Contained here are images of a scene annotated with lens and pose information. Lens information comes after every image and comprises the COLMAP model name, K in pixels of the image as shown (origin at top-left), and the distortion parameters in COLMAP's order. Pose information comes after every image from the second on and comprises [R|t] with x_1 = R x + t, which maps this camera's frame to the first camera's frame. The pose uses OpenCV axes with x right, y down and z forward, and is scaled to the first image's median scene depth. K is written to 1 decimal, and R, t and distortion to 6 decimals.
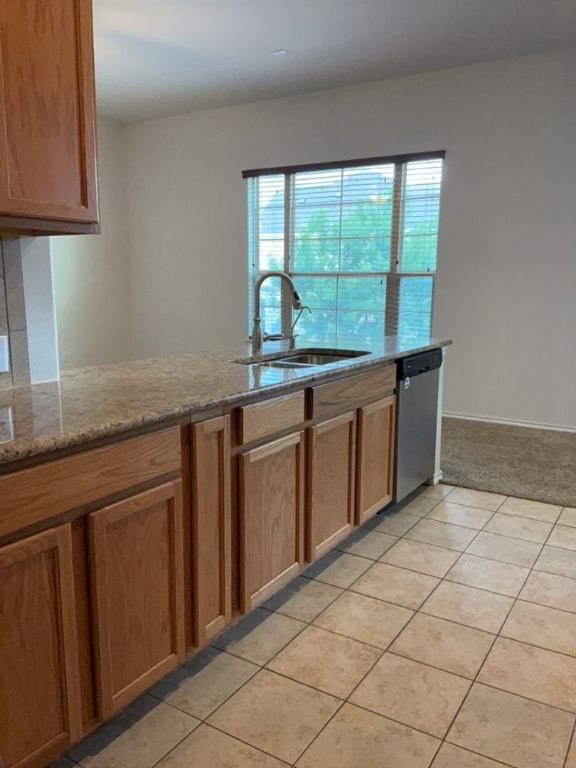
lens RADIAL K [[615.6, 0, 286.6], [0, 615.6, 383.1], [0, 0, 1]] dist [-0.007576, -0.006297]
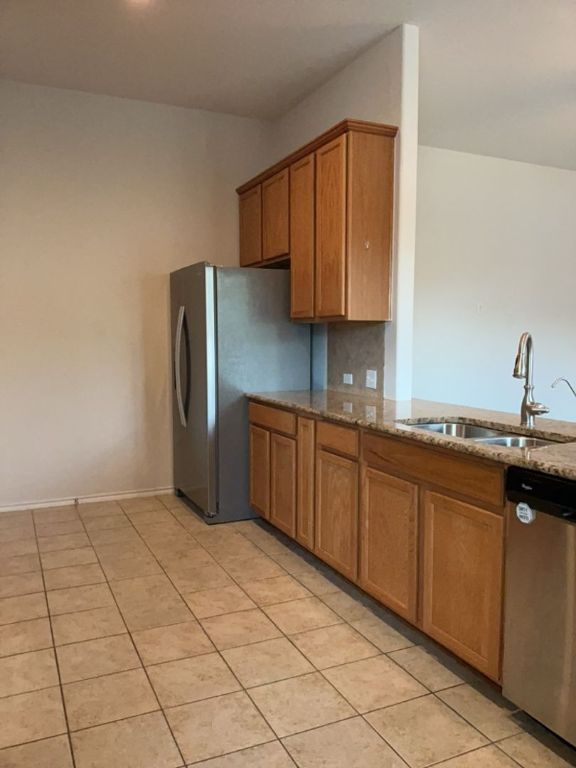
lens RADIAL K [[615.6, 0, 287.2], [0, 615.6, 384.3], [0, 0, 1]] dist [-0.007576, -0.006297]
pose [[-0.546284, 0.048763, -0.836179, 1.089206], [-0.162860, 0.973068, 0.163144, -0.245297], [0.821614, 0.225303, -0.523630, 1.446848]]
